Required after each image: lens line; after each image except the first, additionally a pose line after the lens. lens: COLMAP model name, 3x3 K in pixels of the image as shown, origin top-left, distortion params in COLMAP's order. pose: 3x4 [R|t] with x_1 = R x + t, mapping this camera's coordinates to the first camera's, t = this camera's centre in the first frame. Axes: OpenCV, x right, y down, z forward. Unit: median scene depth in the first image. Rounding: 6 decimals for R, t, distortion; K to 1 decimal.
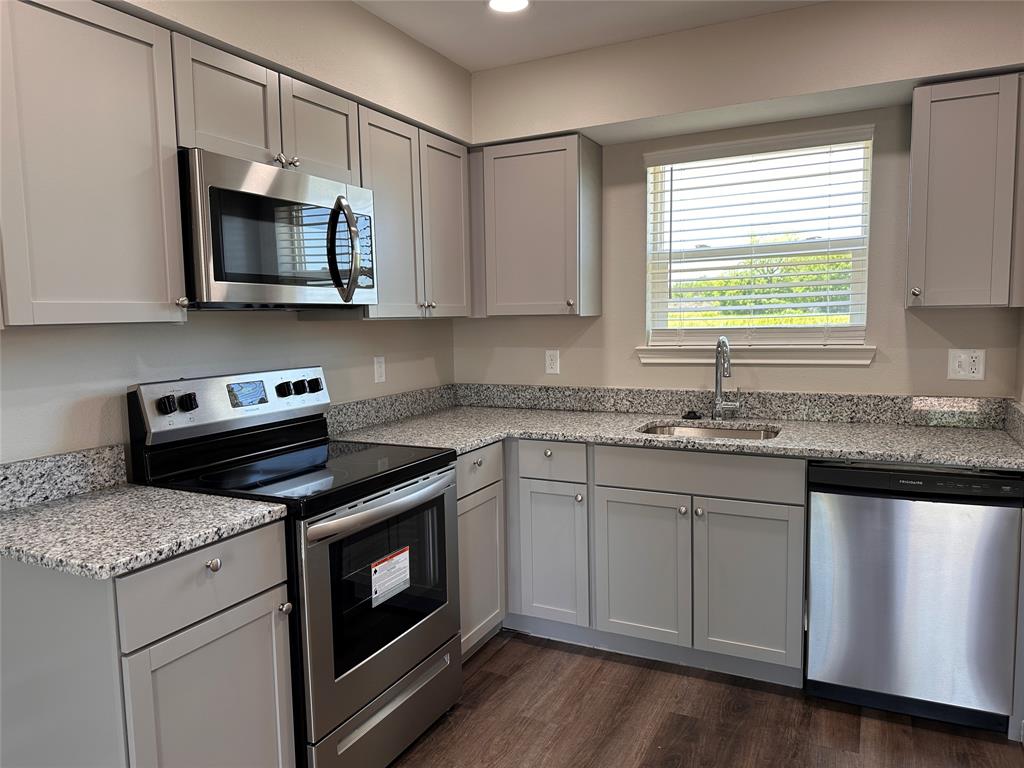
lens RADIAL K [[712.2, 0, 504.9], [0, 712.2, 377.2], [0, 0, 1]] dist [0.052893, -0.042436]
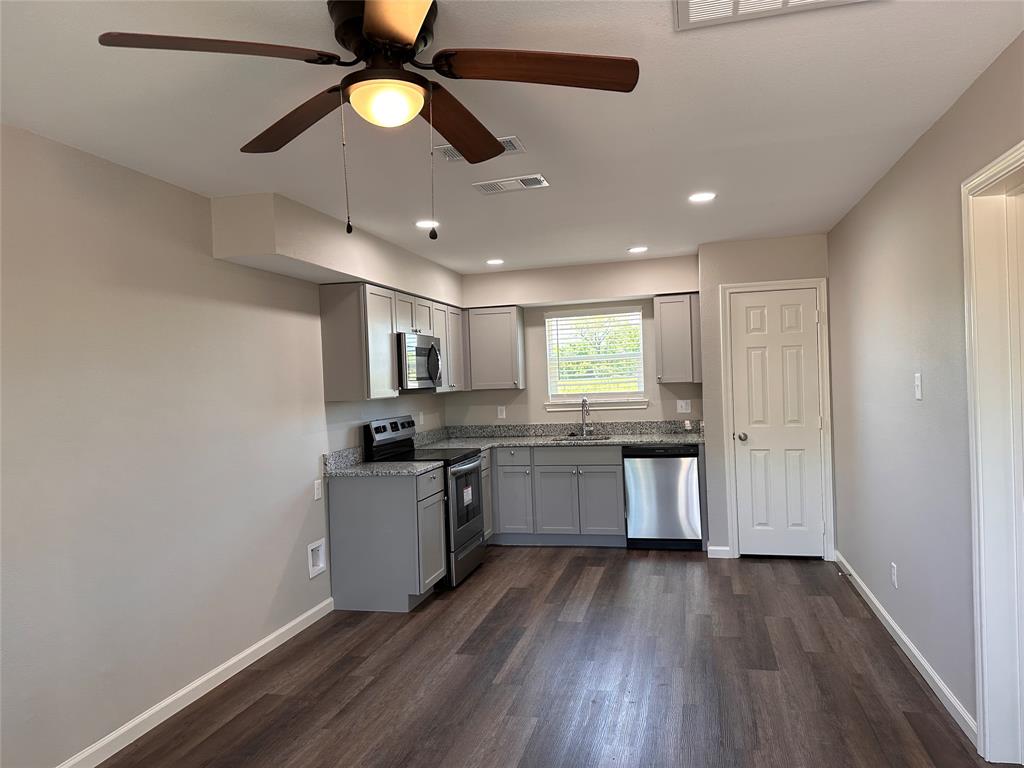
lens RADIAL K [[712.2, 0, 504.9], [0, 712.2, 377.2], [0, 0, 1]] dist [0.052893, -0.042436]
pose [[0.975625, -0.019083, 0.218612, -0.431166], [0.039814, 0.995071, -0.090820, 0.074142], [-0.215801, 0.097310, 0.971576, -1.127850]]
